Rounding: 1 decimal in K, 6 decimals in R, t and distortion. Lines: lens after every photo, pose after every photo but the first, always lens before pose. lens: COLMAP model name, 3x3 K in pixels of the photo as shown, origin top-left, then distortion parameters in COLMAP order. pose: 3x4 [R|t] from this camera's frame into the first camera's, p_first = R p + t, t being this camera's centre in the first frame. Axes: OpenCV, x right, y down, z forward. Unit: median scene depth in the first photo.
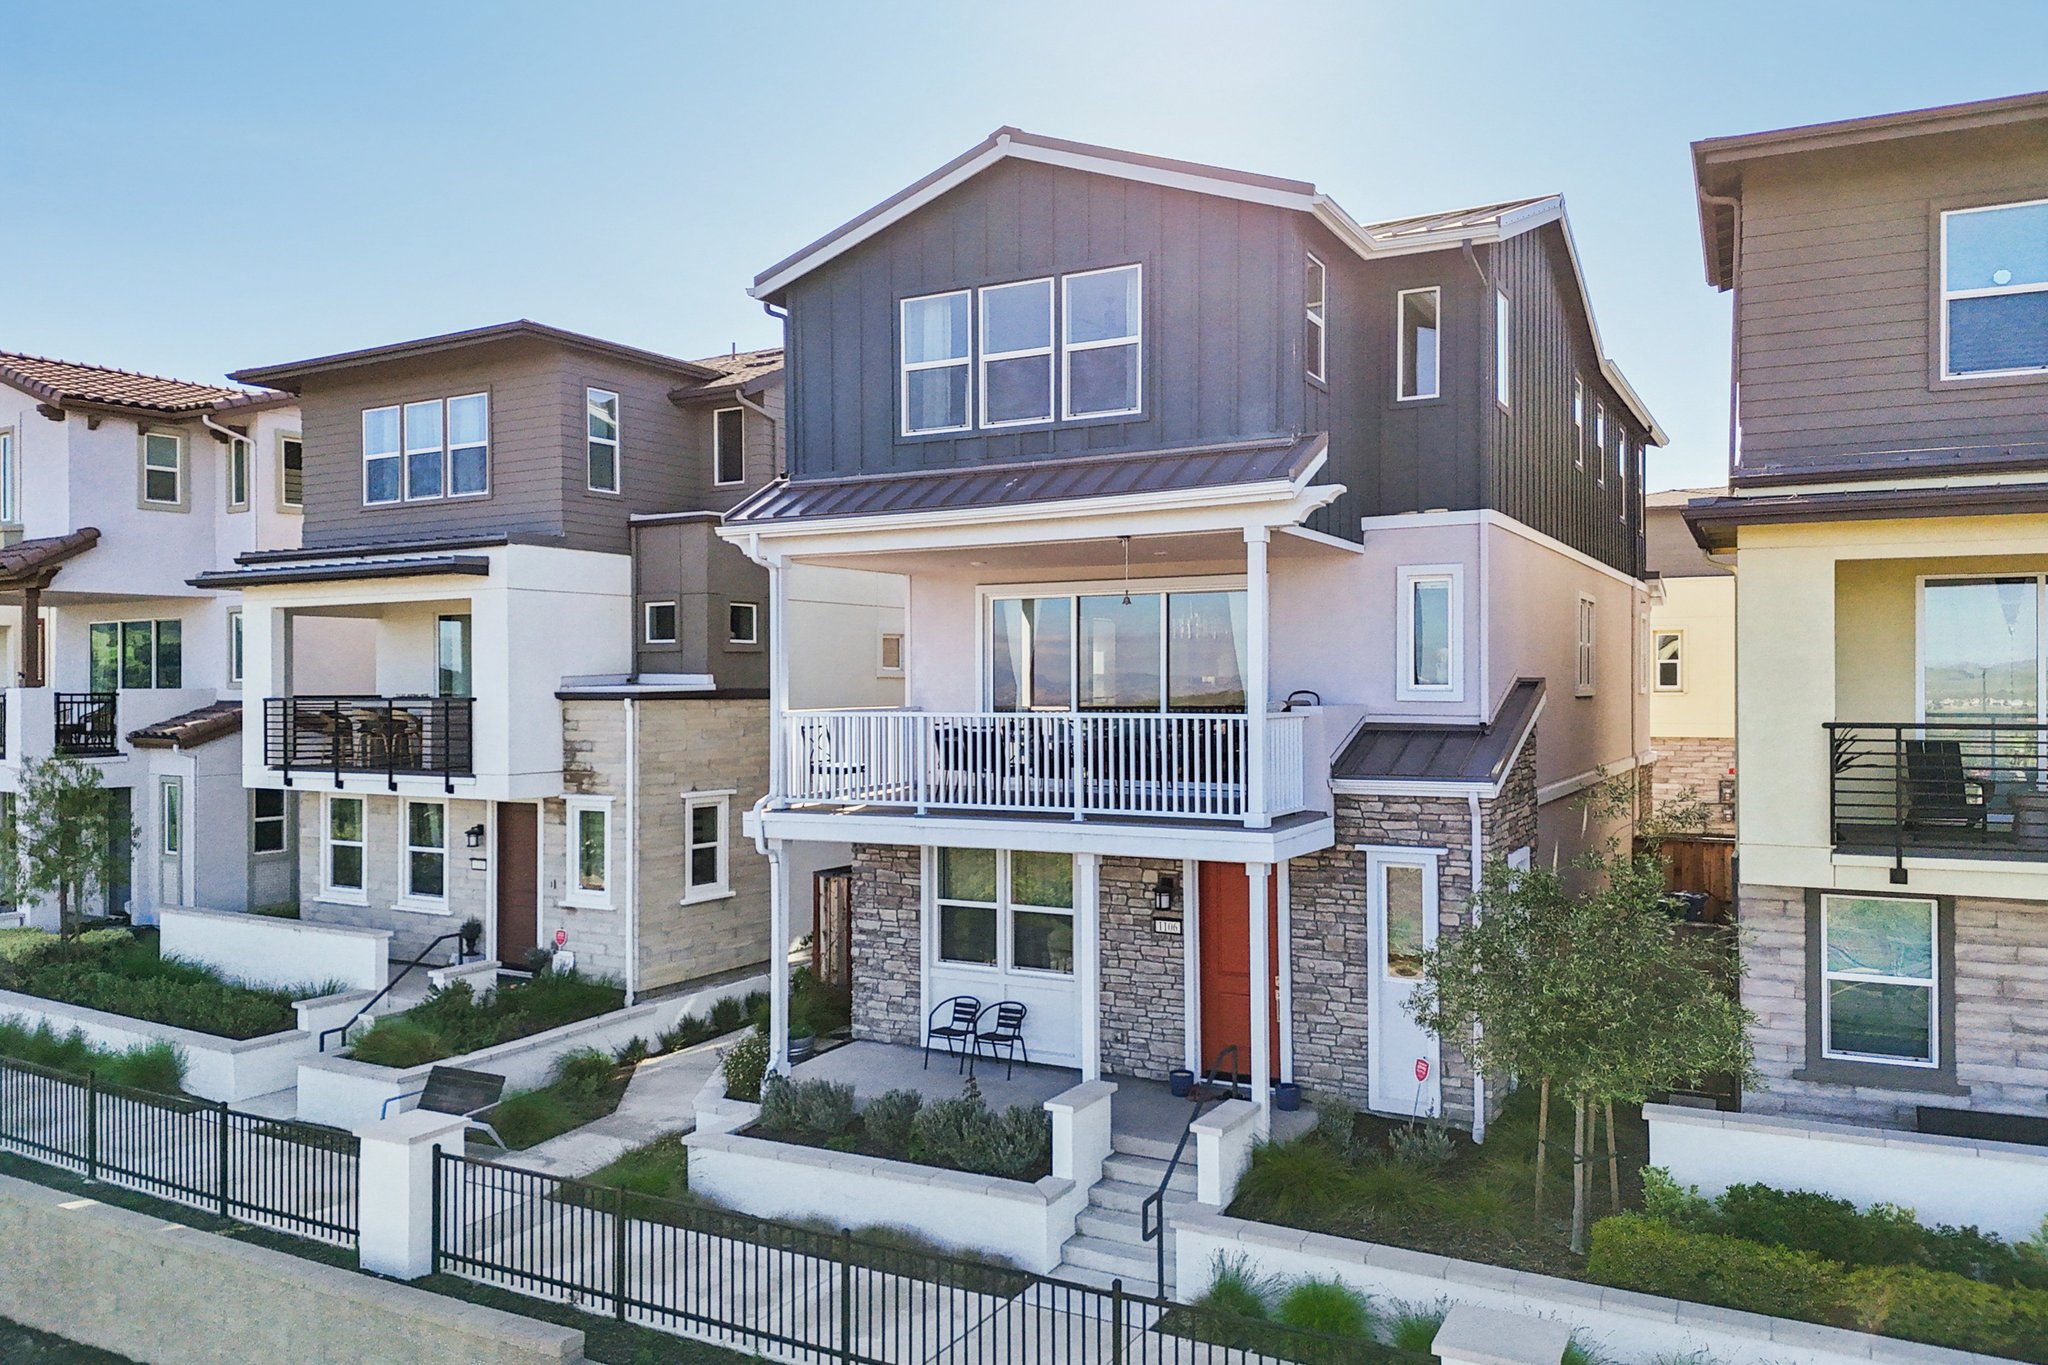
lens RADIAL K [[1504.0, 0, 1026.1], [0, 1504.0, 680.1], [0, 0, 1]] dist [0.070114, -0.085175]
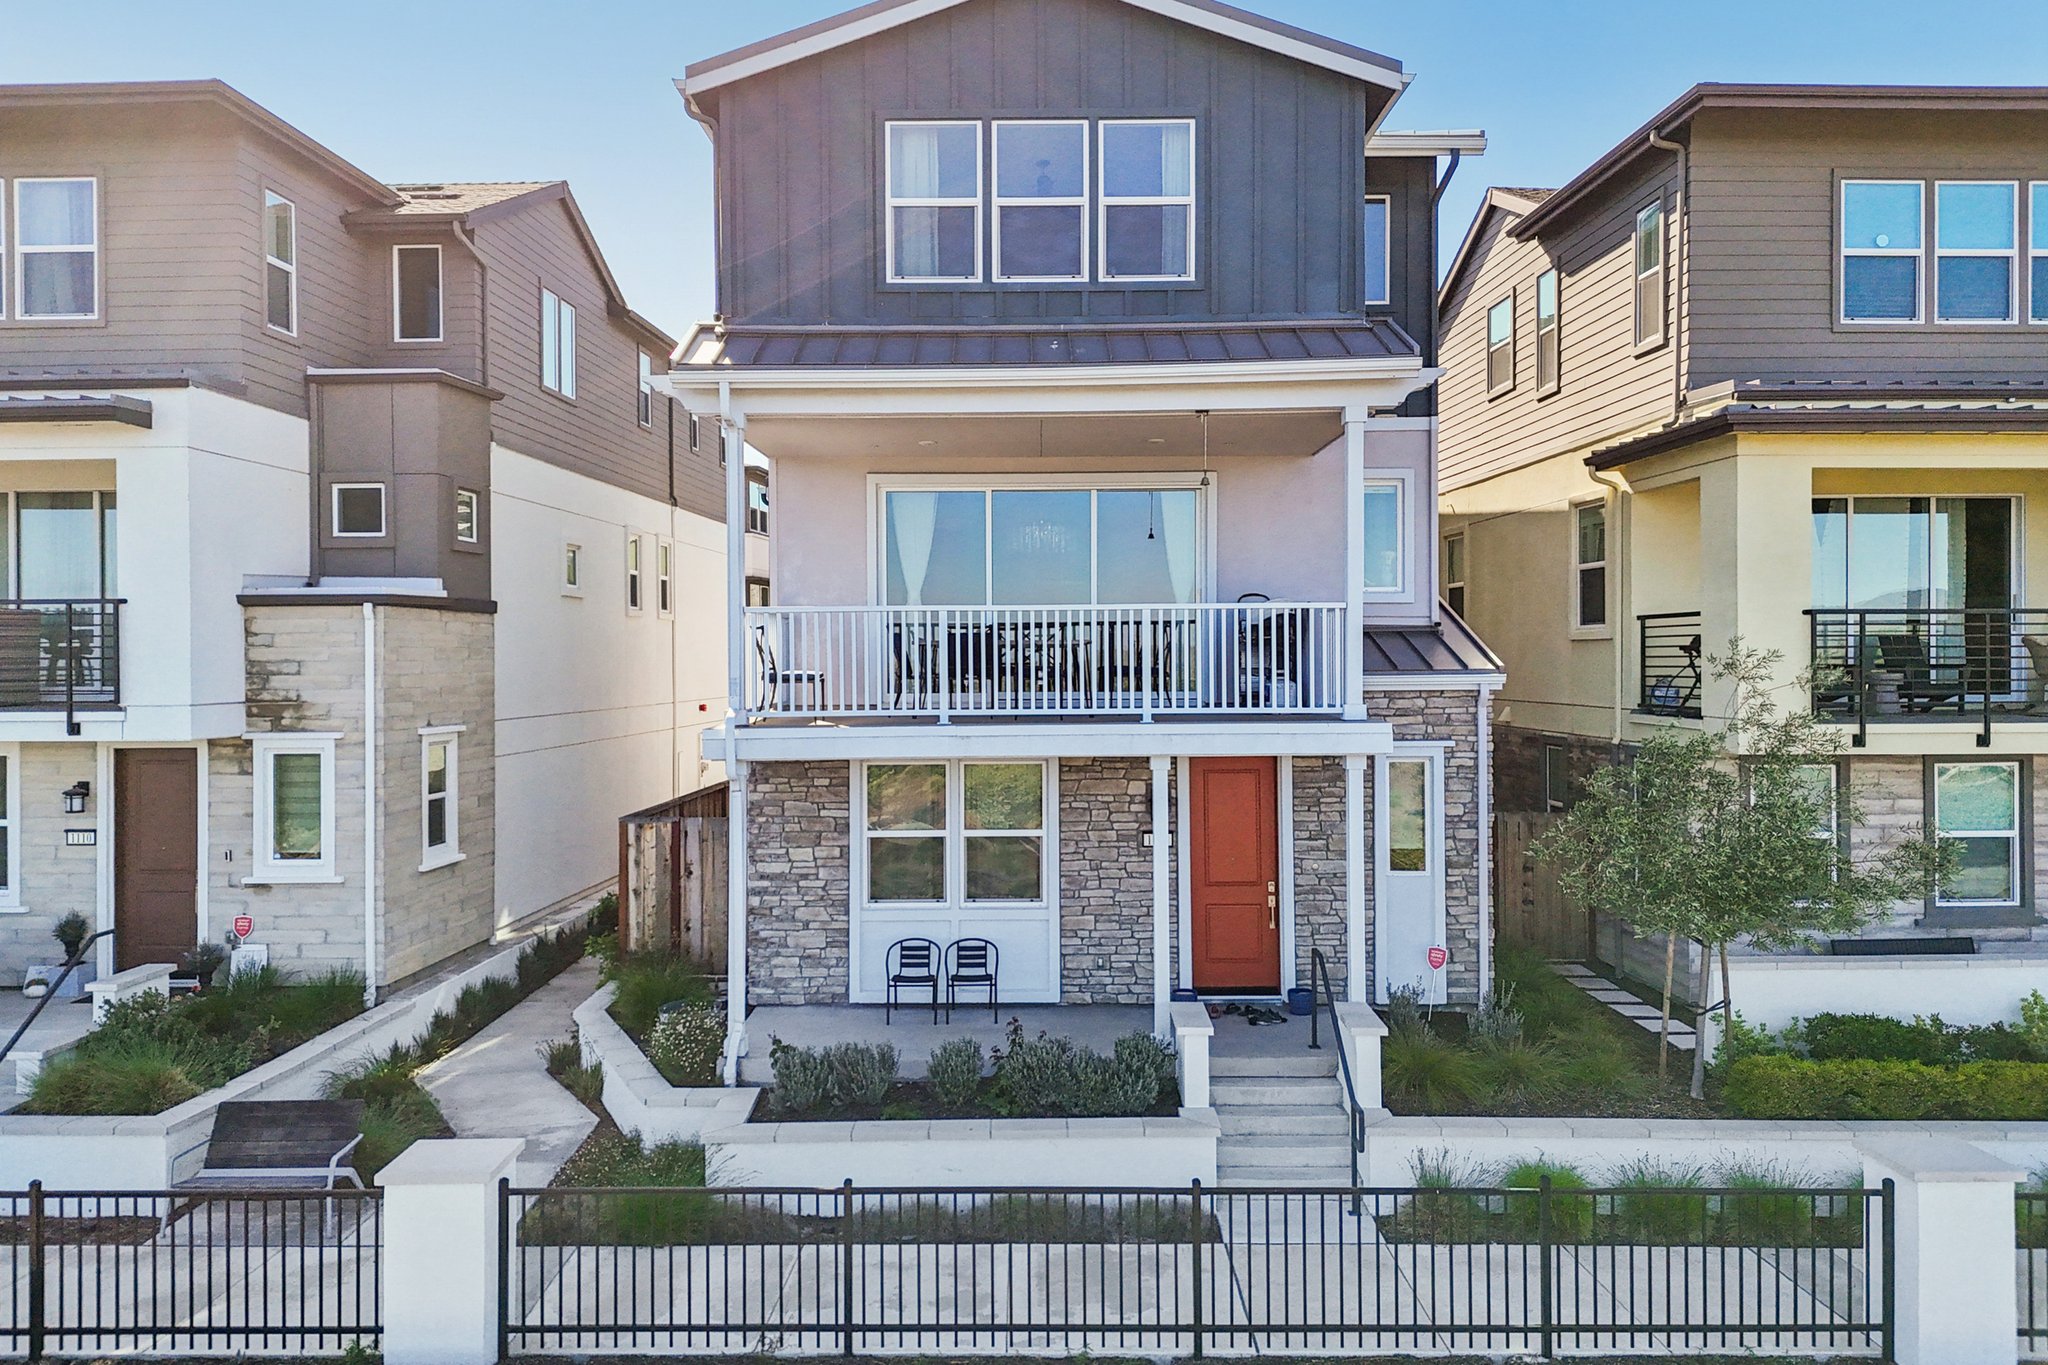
lens RADIAL K [[1517.3, 0, 1024.1], [0, 1517.3, 665.4], [0, 0, 1]] dist [0.057044, -0.061083]
pose [[0.881484, -0.003810, 0.472198, -0.403454], [0.000578, 0.999975, 0.006989, 0.046054], [-0.472213, -0.005887, 0.881465, 0.197095]]
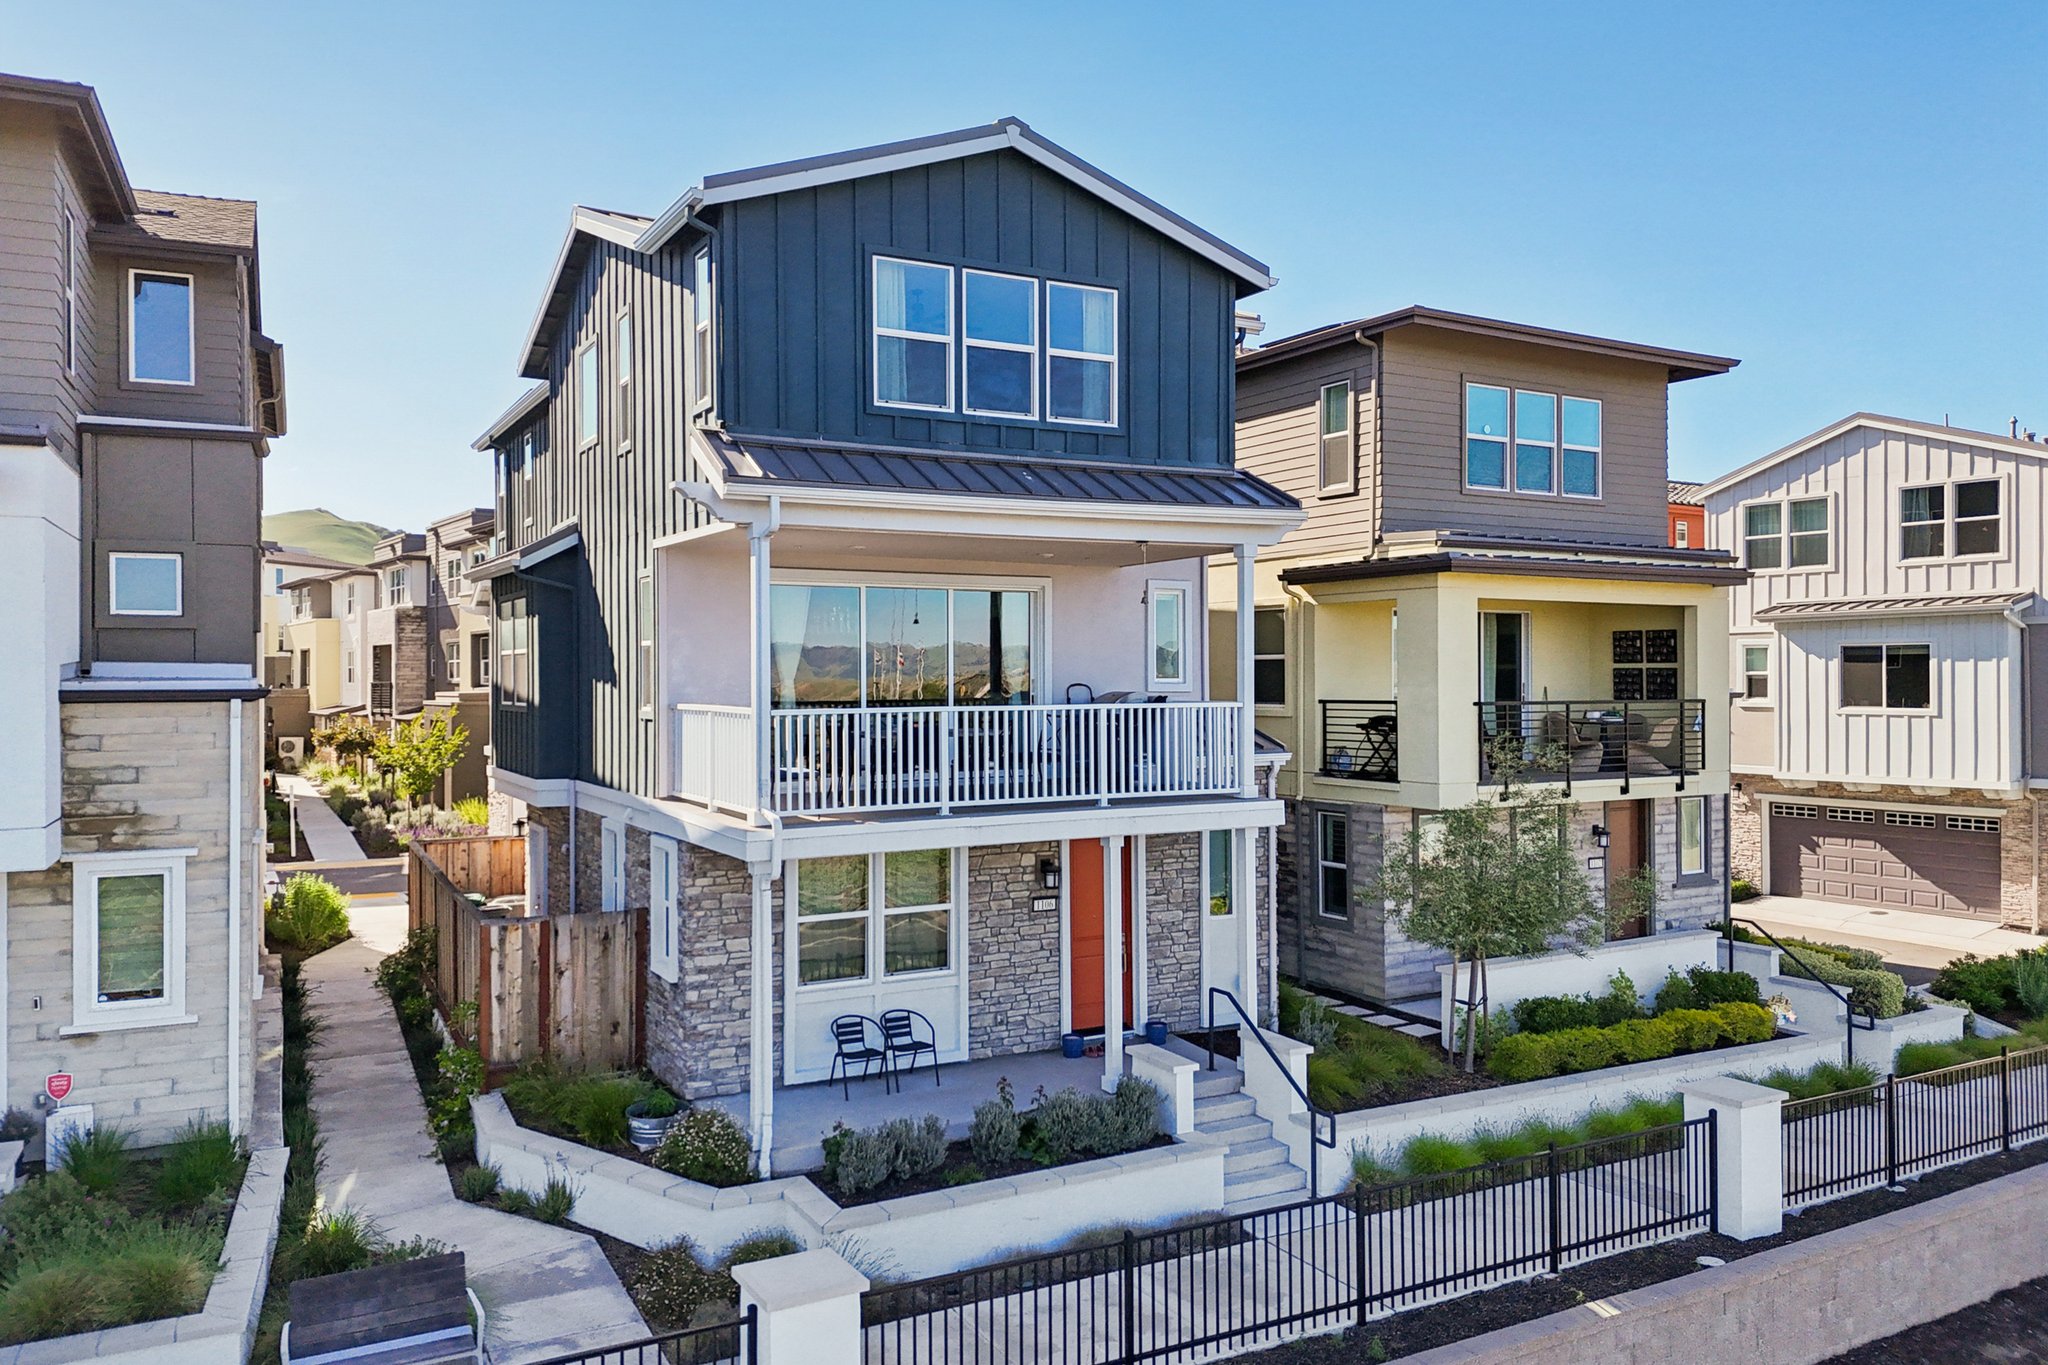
lens RADIAL K [[1504.0, 0, 1026.1], [0, 1504.0, 680.1], [0, 0, 1]] dist [0.070114, -0.085175]
pose [[0.544454, -0.000315, 0.838791, -0.764819], [-0.000977, 0.999999, 0.001010, 0.003213], [-0.838790, -0.001370, 0.544453, 0.409036]]
